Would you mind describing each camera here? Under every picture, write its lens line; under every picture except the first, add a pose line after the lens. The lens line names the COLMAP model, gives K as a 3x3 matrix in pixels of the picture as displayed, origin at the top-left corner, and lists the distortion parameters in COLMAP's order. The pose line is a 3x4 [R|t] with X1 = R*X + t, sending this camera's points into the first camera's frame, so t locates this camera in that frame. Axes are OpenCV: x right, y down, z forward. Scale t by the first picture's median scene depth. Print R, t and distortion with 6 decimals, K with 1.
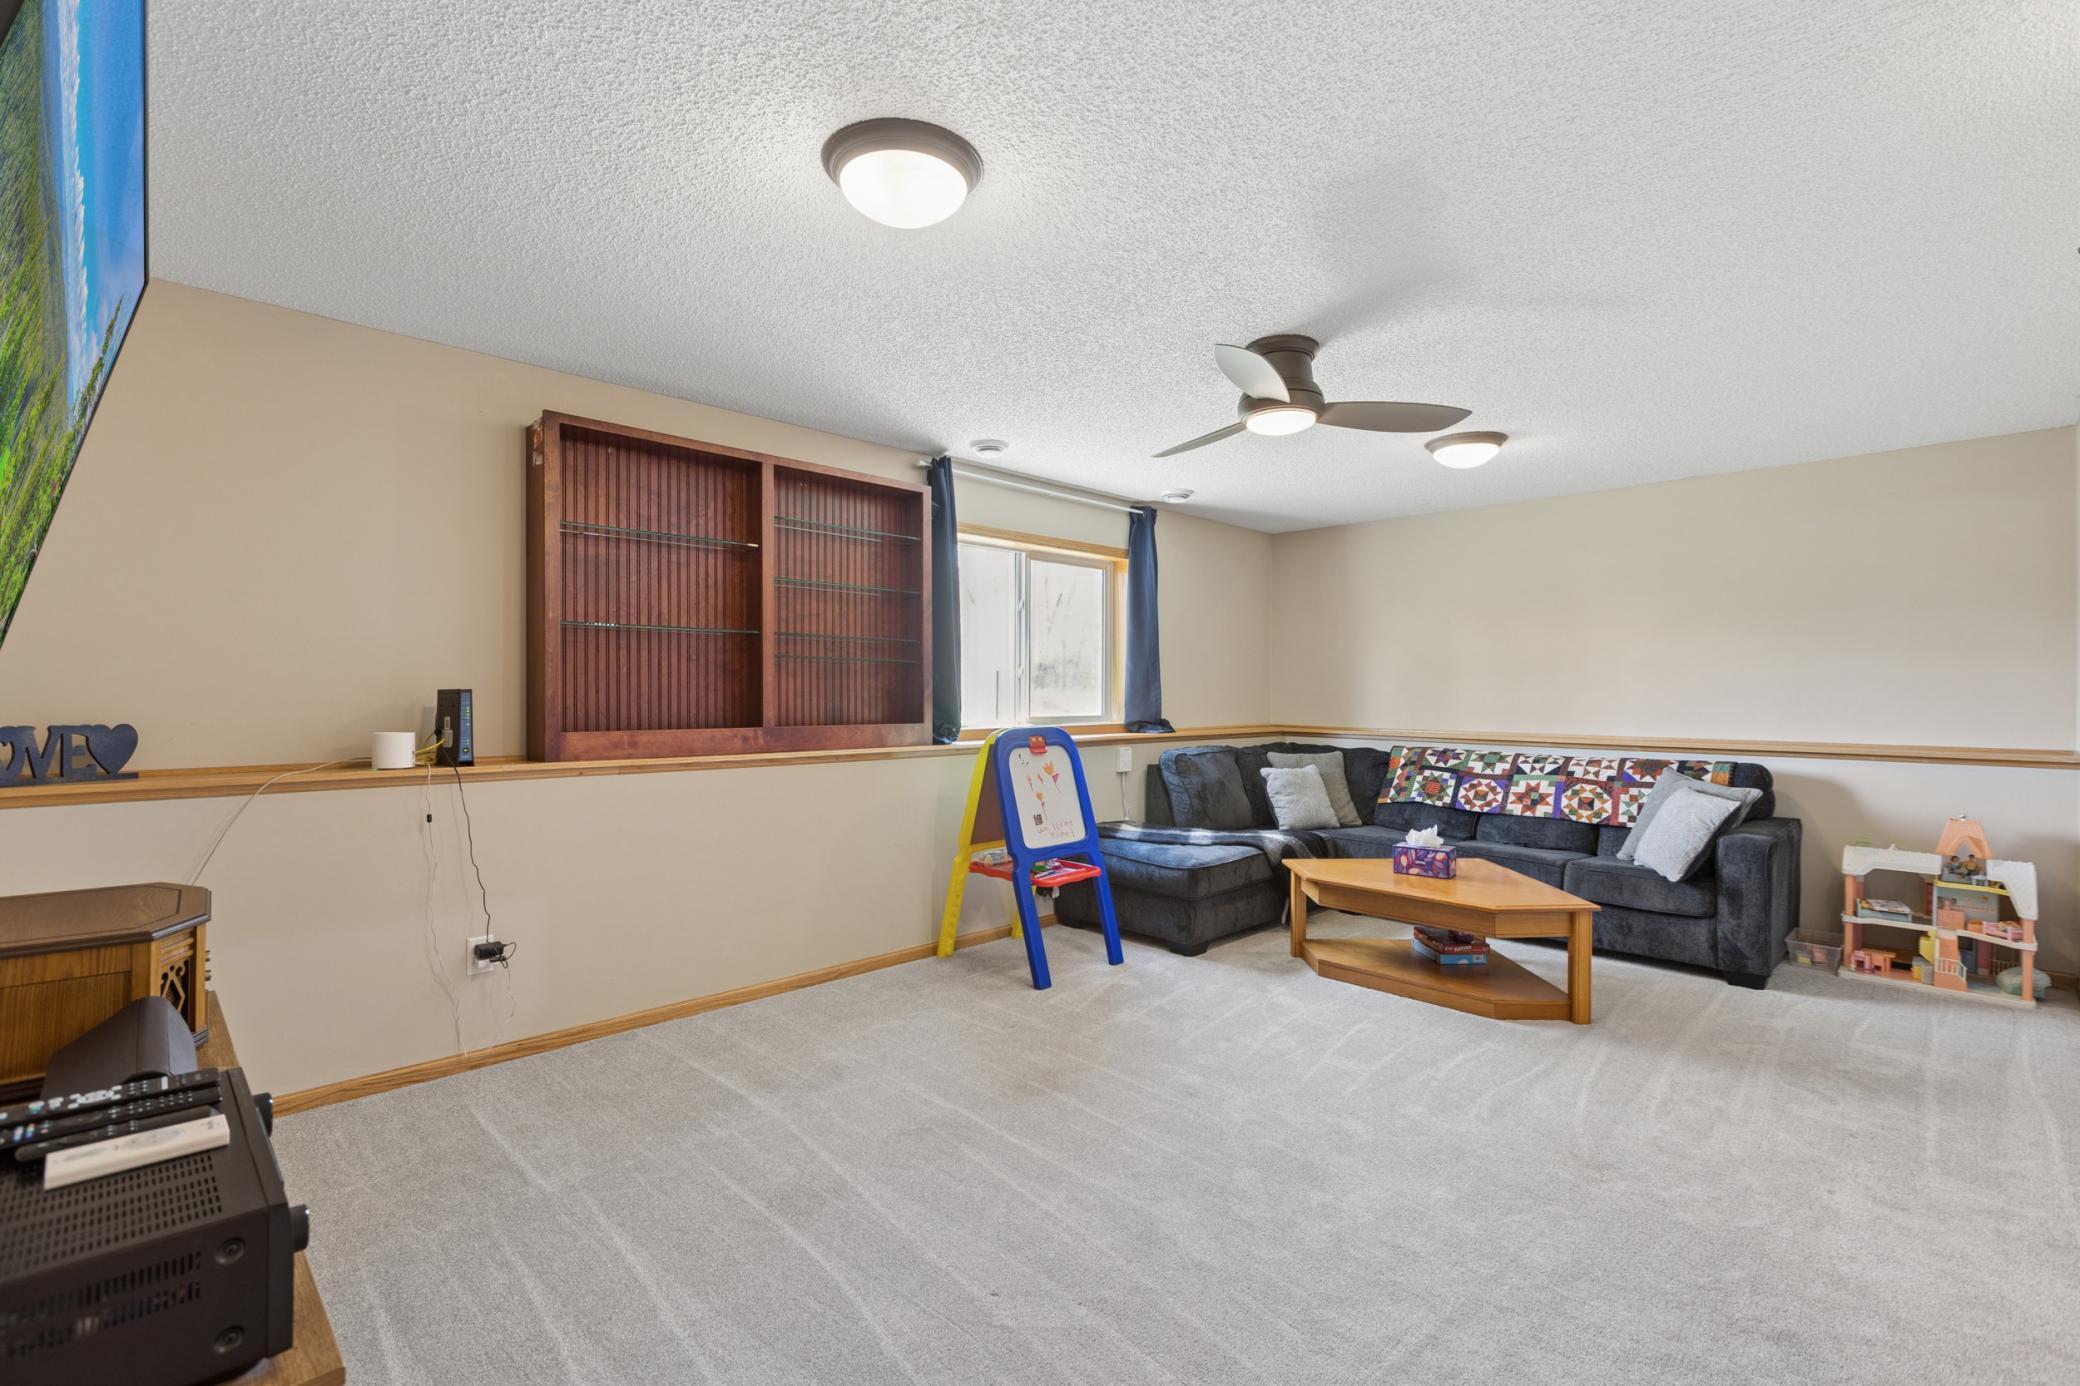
lens RADIAL K [[934.6, 0, 1041.2], [0, 934.6, 695.4], [0, 0, 1]] dist [0.000059, 0.000146]
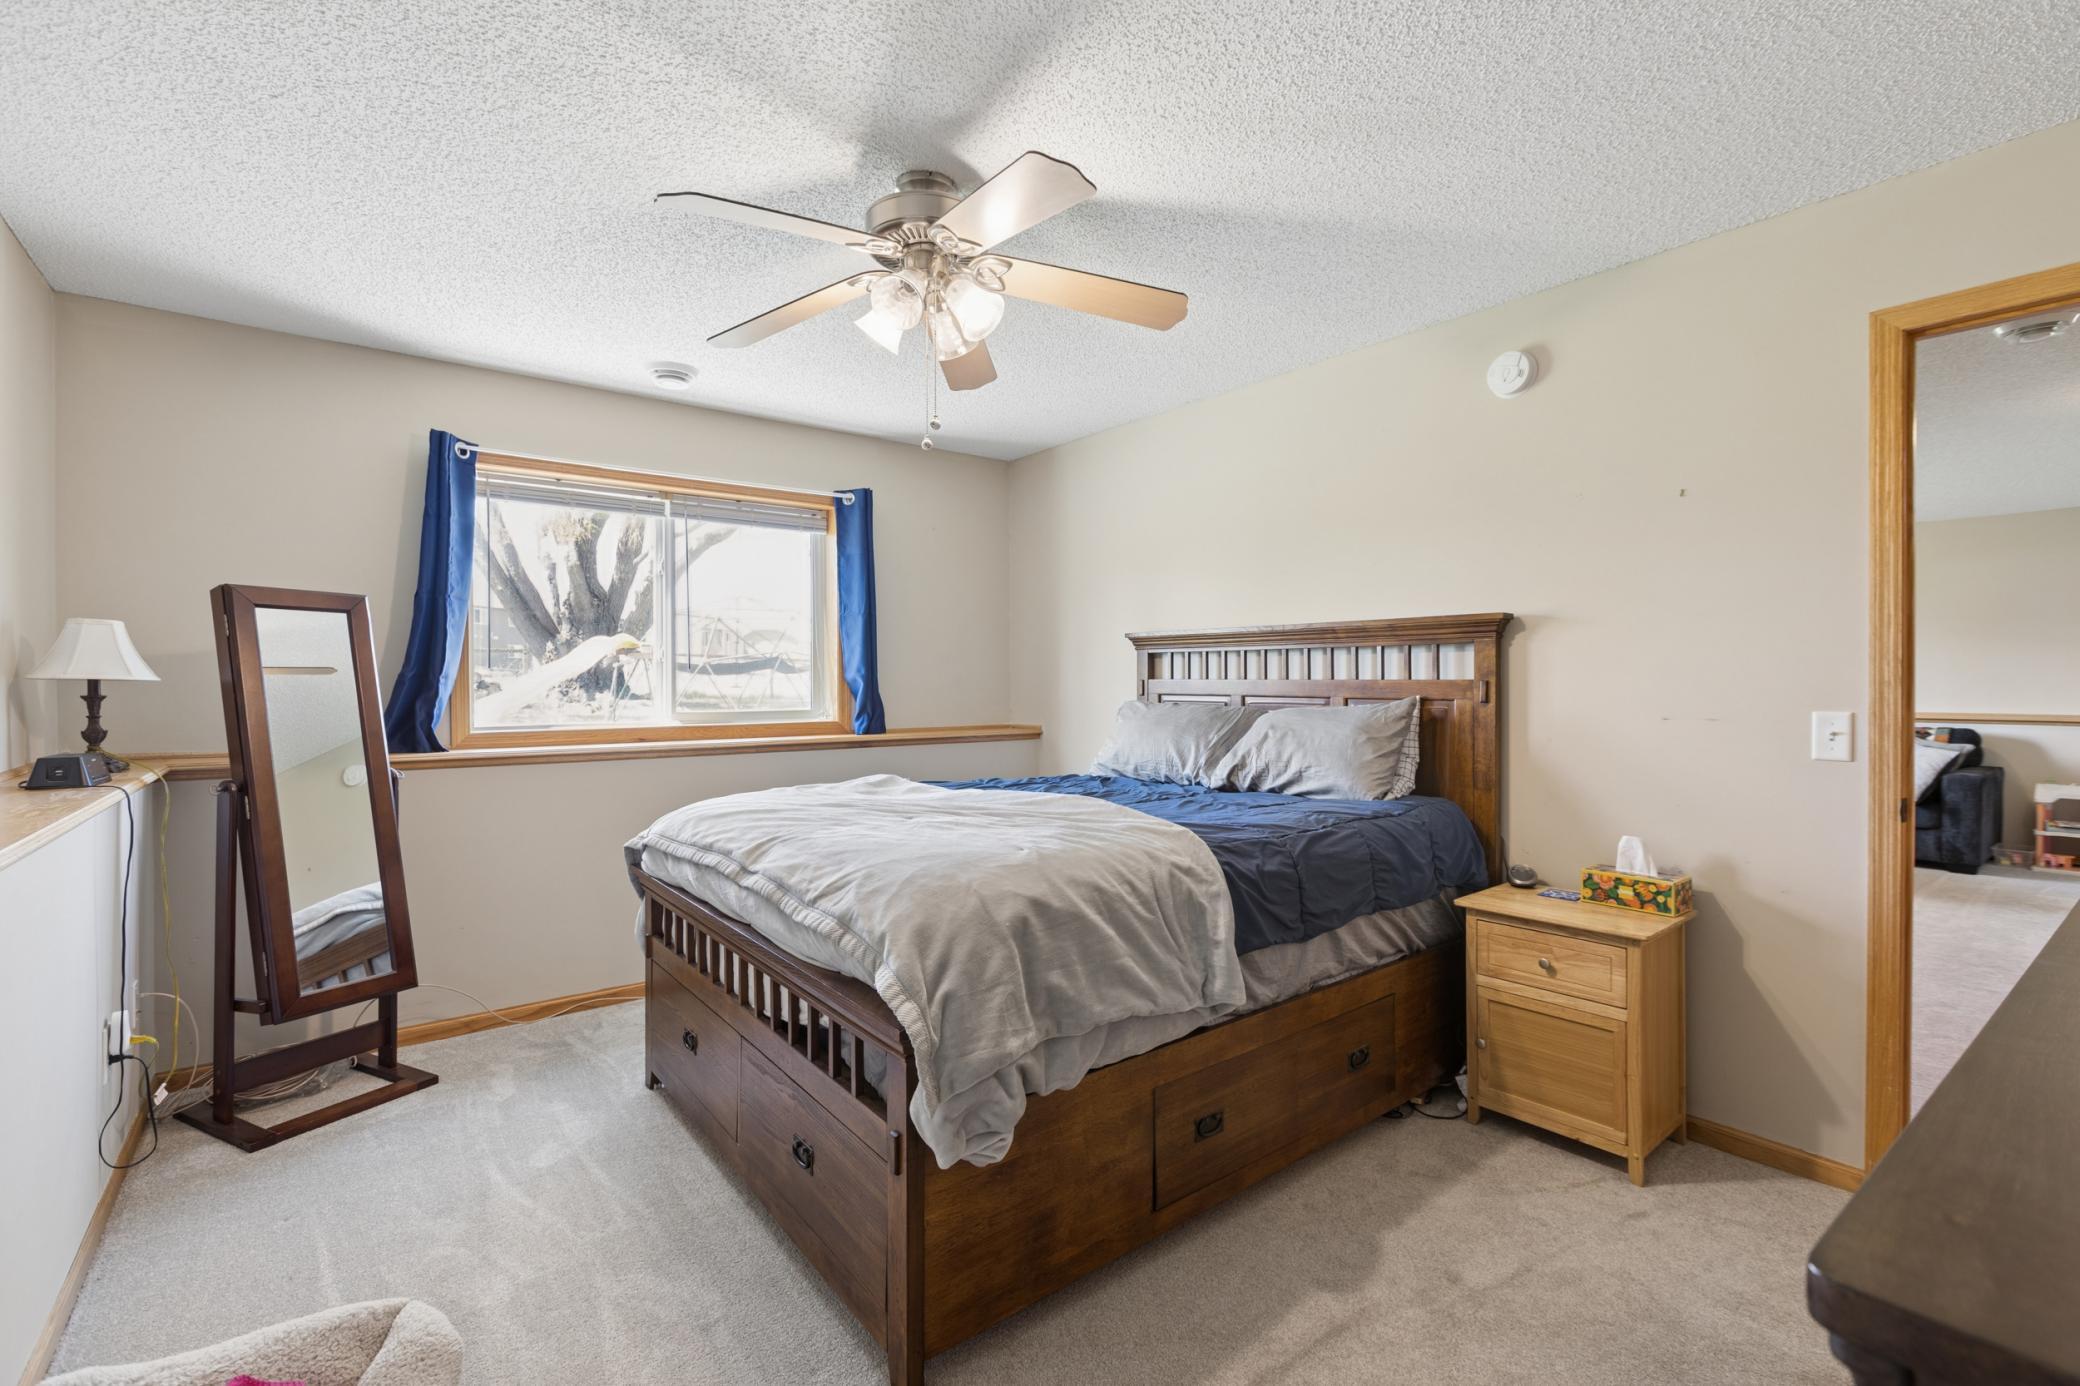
lens RADIAL K [[934.6, 0, 1040.3], [0, 934.6, 688.7], [0, 0, 1]] dist [0.000059, 0.000146]
pose [[0.992859, -0.007261, -0.119075, -0.519026], [0.008404, 0.999923, 0.009098, -0.013947], [0.119000, -0.010033, 0.992844, -0.643380]]
